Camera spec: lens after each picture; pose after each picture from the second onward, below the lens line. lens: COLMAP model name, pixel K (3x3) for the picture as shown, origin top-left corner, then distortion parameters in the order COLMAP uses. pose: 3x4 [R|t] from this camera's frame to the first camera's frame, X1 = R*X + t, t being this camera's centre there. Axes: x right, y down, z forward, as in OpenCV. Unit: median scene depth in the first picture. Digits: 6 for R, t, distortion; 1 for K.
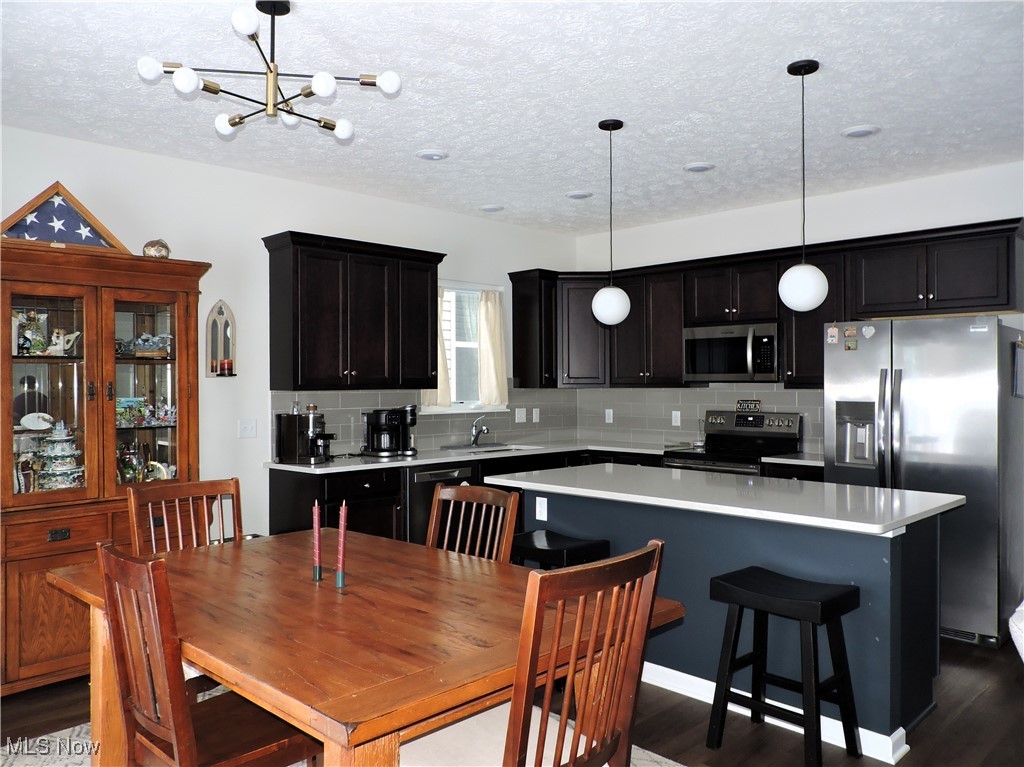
lens RADIAL K [[794.2, 0, 510.5], [0, 794.2, 378.7], [0, 0, 1]] dist [0.013449, 0.002673]
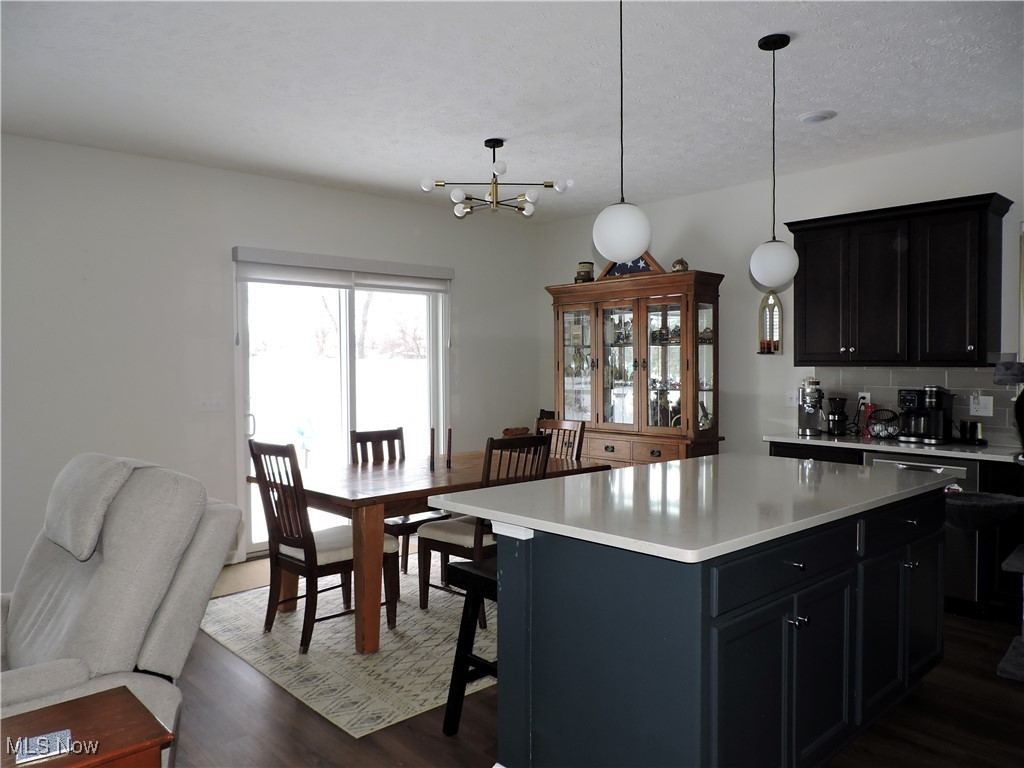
lens RADIAL K [[751.0, 0, 512.0], [0, 751.0, 384.0], [0, 0, 1]] dist [0.001442, 0.006231]
pose [[-0.052505, 0.032759, -0.998083, 0.707533], [0.004305, 0.999460, 0.032578, 0.003496], [0.998611, -0.002587, -0.052618, 0.595149]]
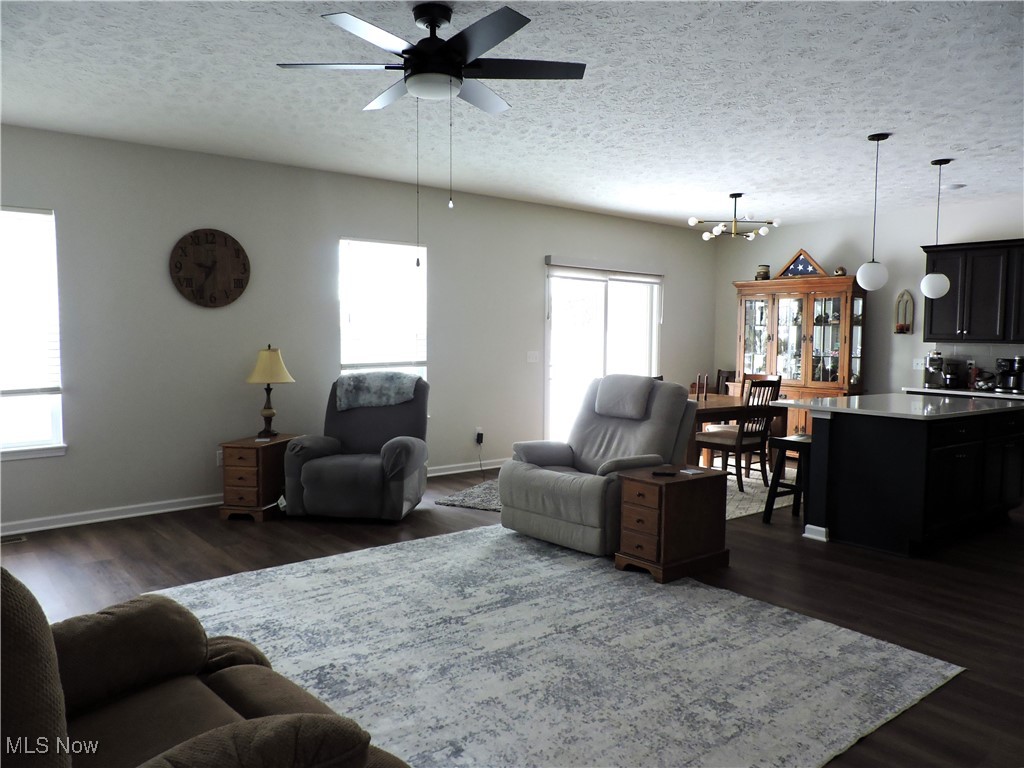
lens RADIAL K [[754.6, 0, 510.6], [0, 754.6, 378.1], [0, 0, 1]] dist [-0.001726, -0.003926]
pose [[-0.111586, 0.063851, -0.991701, 1.246320], [-0.015121, 0.997709, 0.065939, -0.000720], [0.993640, 0.022353, -0.110365, 0.285864]]
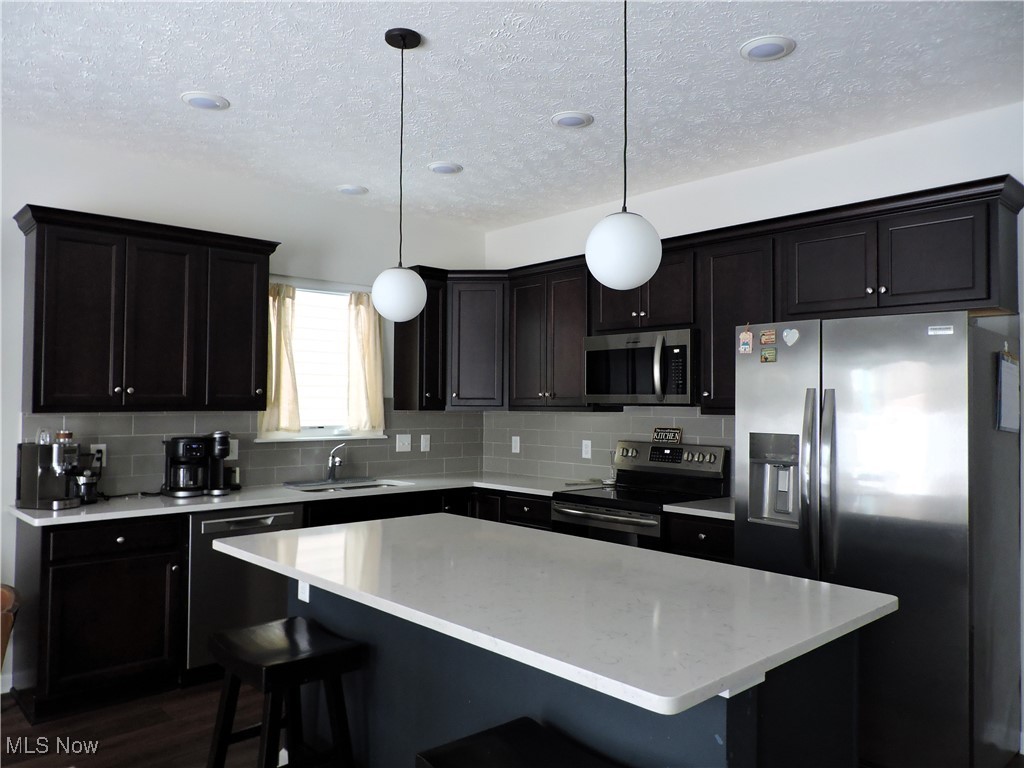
lens RADIAL K [[751.0, 0, 512.0], [0, 751.0, 384.0], [0, 0, 1]] dist [0.001442, 0.006231]
pose [[0.998958, 0.005939, -0.045253, 0.198683], [-0.006834, 0.999783, -0.019655, -0.001230], [0.045127, 0.019944, 0.998782, 0.271637]]
